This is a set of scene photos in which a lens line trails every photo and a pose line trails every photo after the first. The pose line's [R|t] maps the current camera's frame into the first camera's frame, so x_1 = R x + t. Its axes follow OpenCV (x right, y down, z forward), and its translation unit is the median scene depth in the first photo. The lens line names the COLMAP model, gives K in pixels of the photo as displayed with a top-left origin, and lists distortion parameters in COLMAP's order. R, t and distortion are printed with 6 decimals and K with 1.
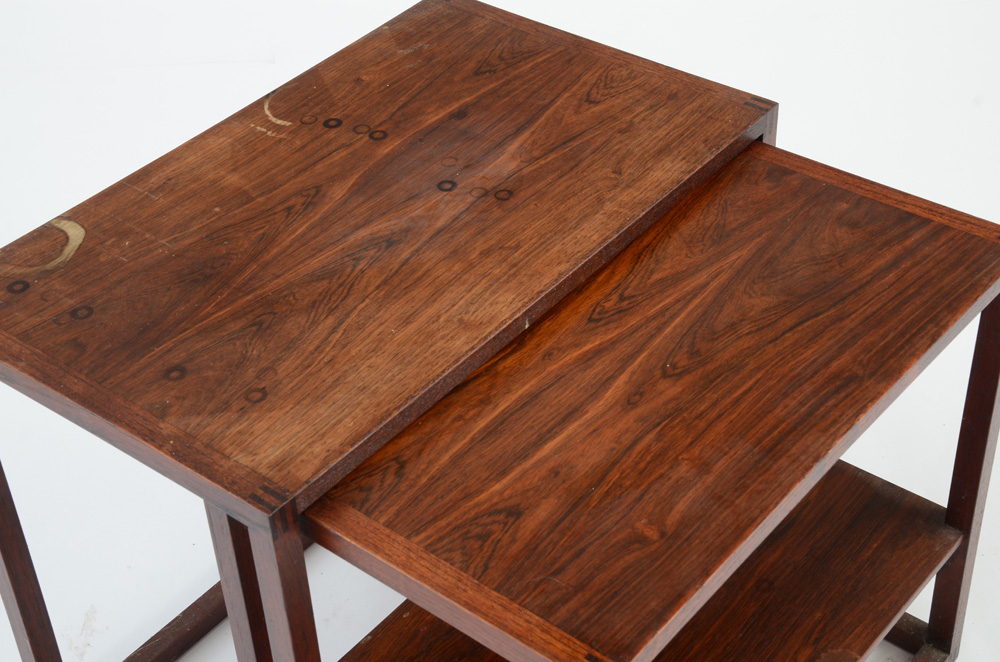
lens RADIAL K [[1647.0, 0, 492.5], [0, 1647.0, 325.1], [0, 0, 1]] dist [0.186407, 0.000000]
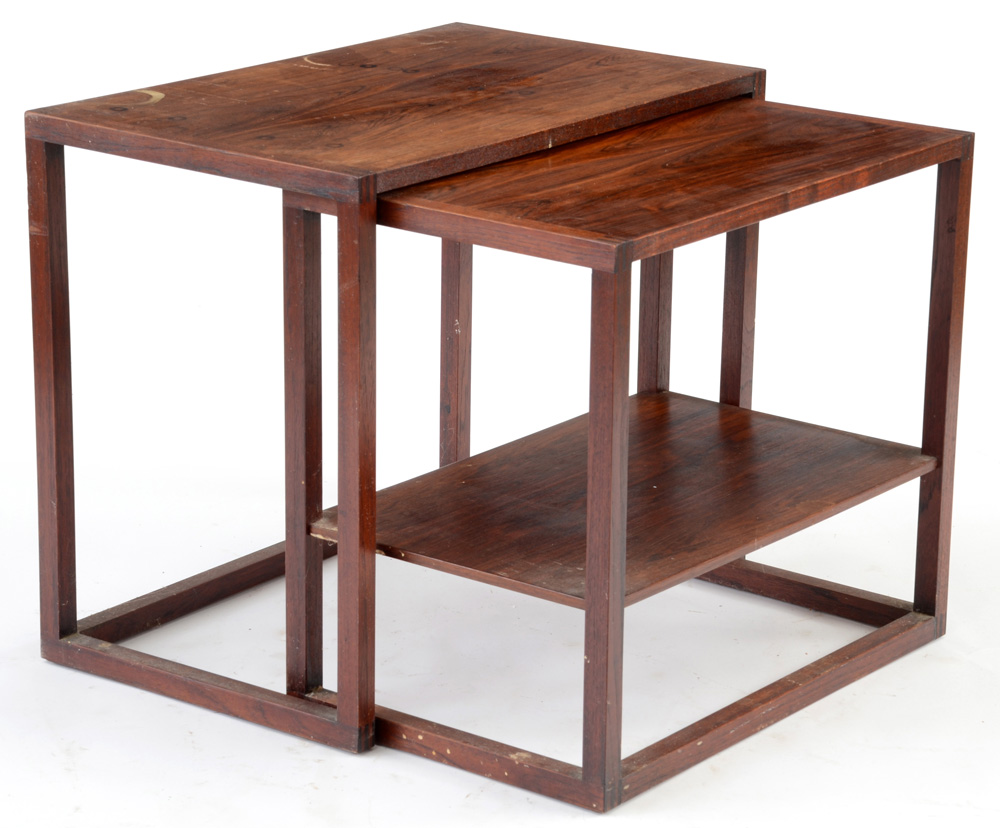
lens RADIAL K [[3403.9, 0, 508.2], [0, 3403.9, 410.8], [0, 0, 1]] dist [0.282117, 0.000000]
pose [[0.997429, 0.052343, 0.048938, -0.113226], [-0.030616, 0.928769, -0.369391, 1.028295], [-0.064787, 0.366944, 0.927984, -1.148502]]
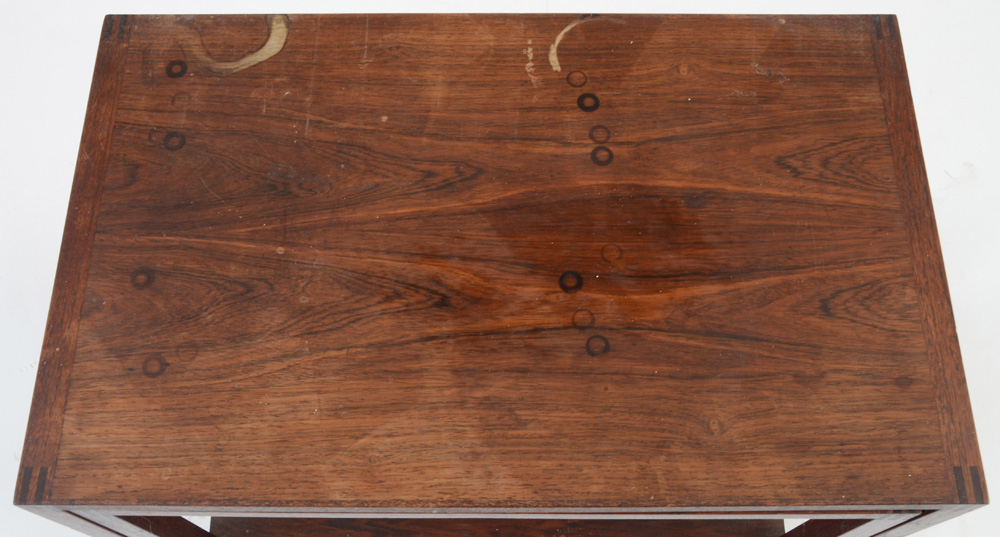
lens RADIAL K [[914.9, 0, 506.0], [0, 914.9, 307.9], [0, 0, 1]] dist [-0.058351, 0.000000]
pose [[0.629837, 0.739458, -0.237714, 0.074155], [-0.506762, 0.623144, 0.595722, -0.346878], [0.588641, -0.254743, 0.767208, 0.643916]]
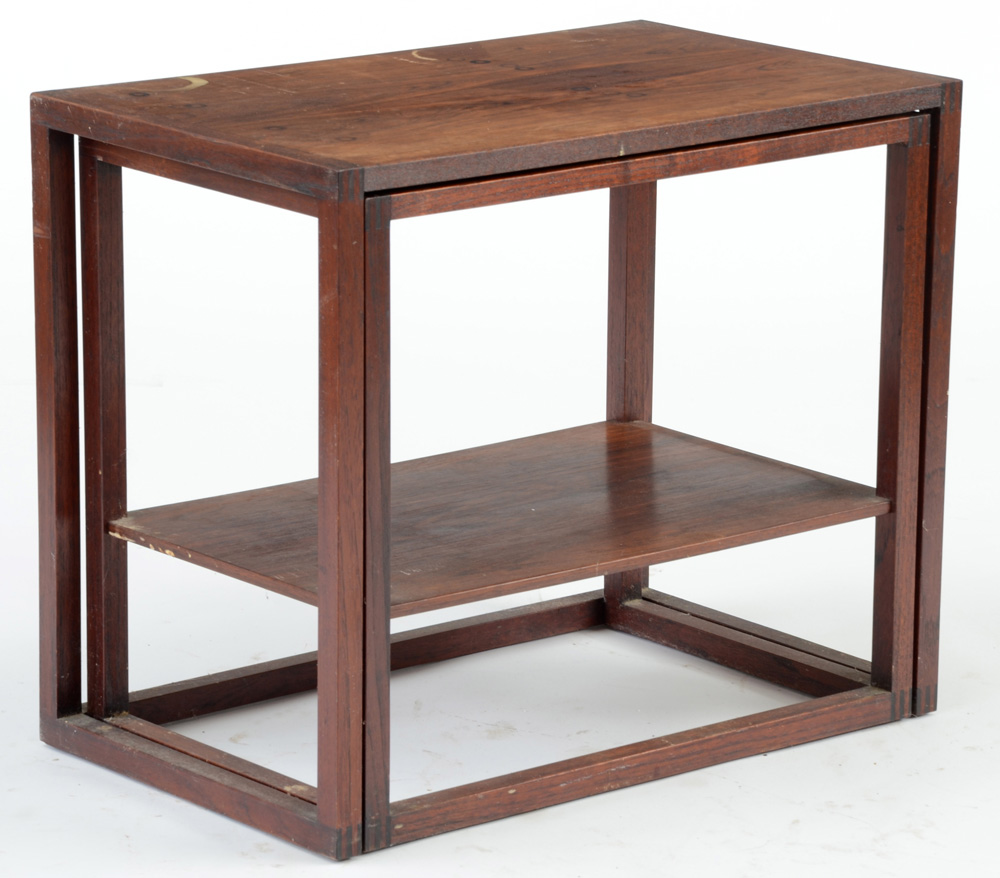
lens RADIAL K [[4849.8, 0, 493.7], [0, 4849.8, 441.9], [0, 0, 1]] dist [0.605570, 0.000000]
pose [[0.978590, 0.100328, -0.179710, 0.463139], [-0.165836, 0.901496, -0.399755, 1.271152], [0.121902, 0.420998, 0.898833, -1.491109]]
